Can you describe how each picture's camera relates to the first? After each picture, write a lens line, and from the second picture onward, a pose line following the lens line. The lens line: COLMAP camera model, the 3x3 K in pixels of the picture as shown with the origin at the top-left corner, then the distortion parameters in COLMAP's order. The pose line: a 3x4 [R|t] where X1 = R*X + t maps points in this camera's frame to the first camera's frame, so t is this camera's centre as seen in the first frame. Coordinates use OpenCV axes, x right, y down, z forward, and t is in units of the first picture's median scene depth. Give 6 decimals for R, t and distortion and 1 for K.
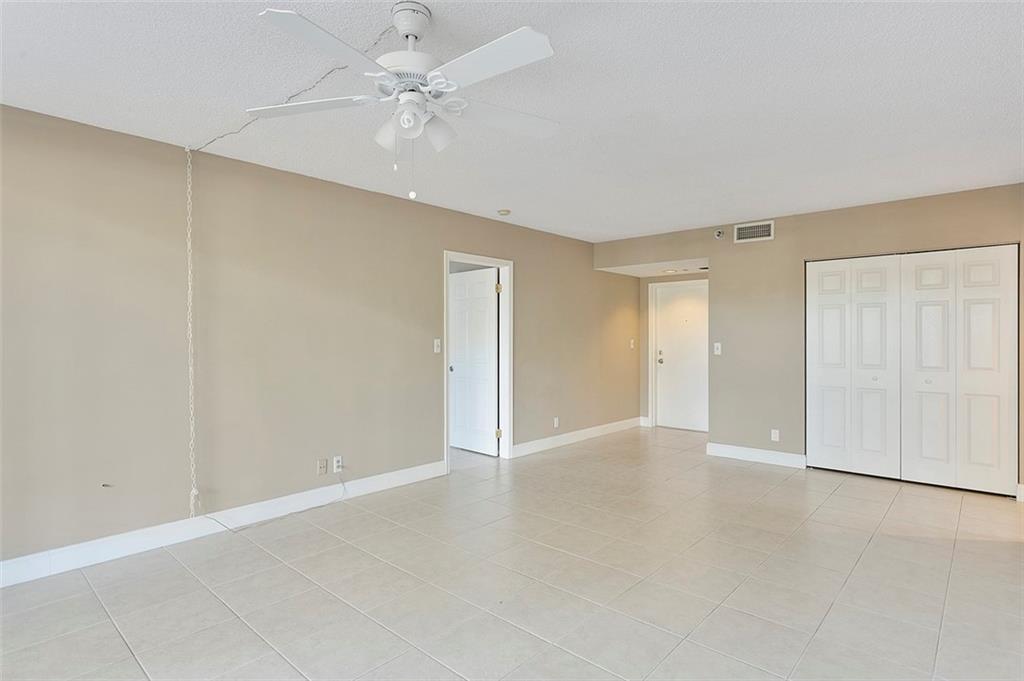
lens RADIAL K [[520.3, 0, 516.7], [0, 520.3, 342.7], [0, 0, 1]] dist [-0.002619, 0.002332]
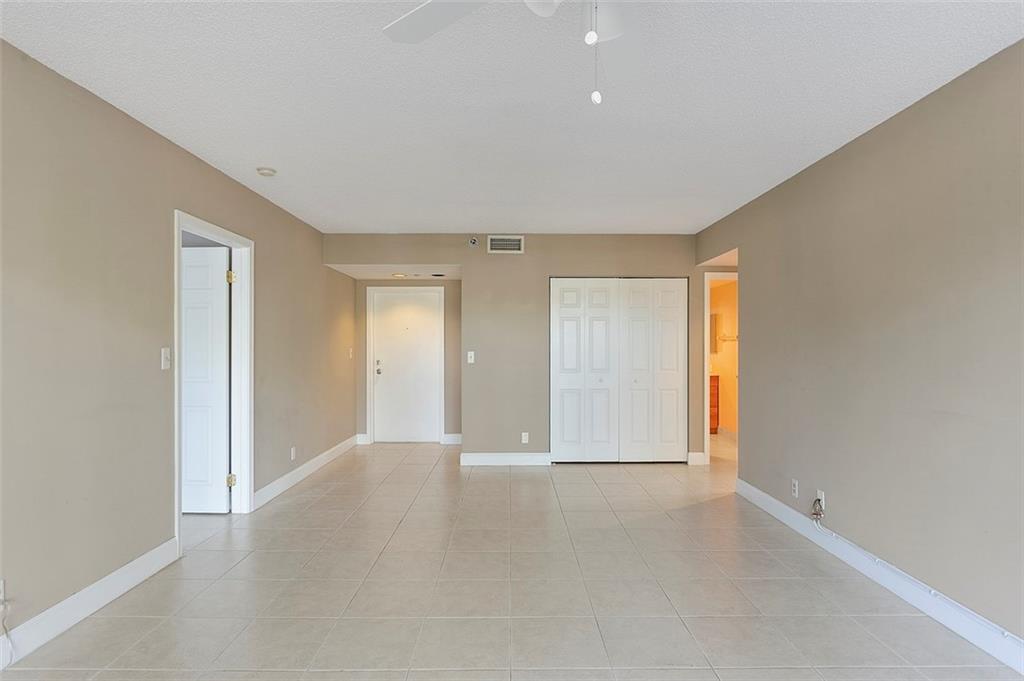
lens RADIAL K [[520.3, 0, 513.3], [0, 520.3, 347.6], [0, 0, 1]] dist [-0.002619, 0.002332]
pose [[0.746867, -0.001602, 0.664971, -0.226556], [0.006844, 0.999963, -0.005278, -0.001036], [-0.664938, 0.008493, 0.746850, 0.215527]]
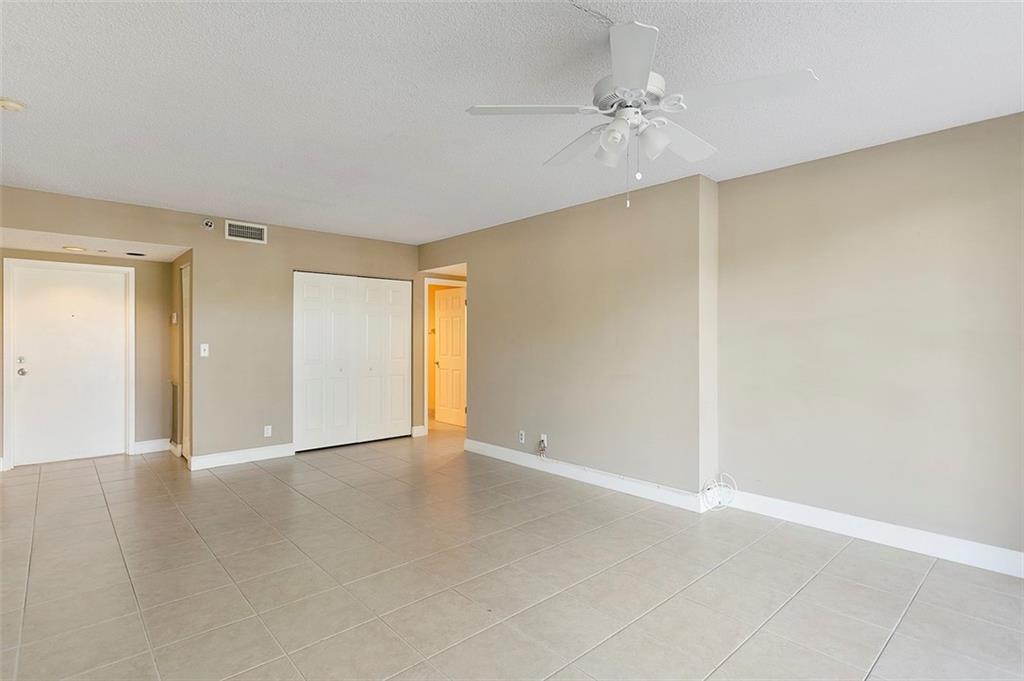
lens RADIAL K [[502.0, 0, 505.3], [0, 502.0, 337.1], [0, 0, 1]] dist [0.000617, 0.001481]
pose [[0.131645, 0.002948, 0.991293, -0.437045], [0.011932, 0.999918, -0.004559, -0.000998], [-0.991225, 0.012428, 0.131599, 0.385286]]
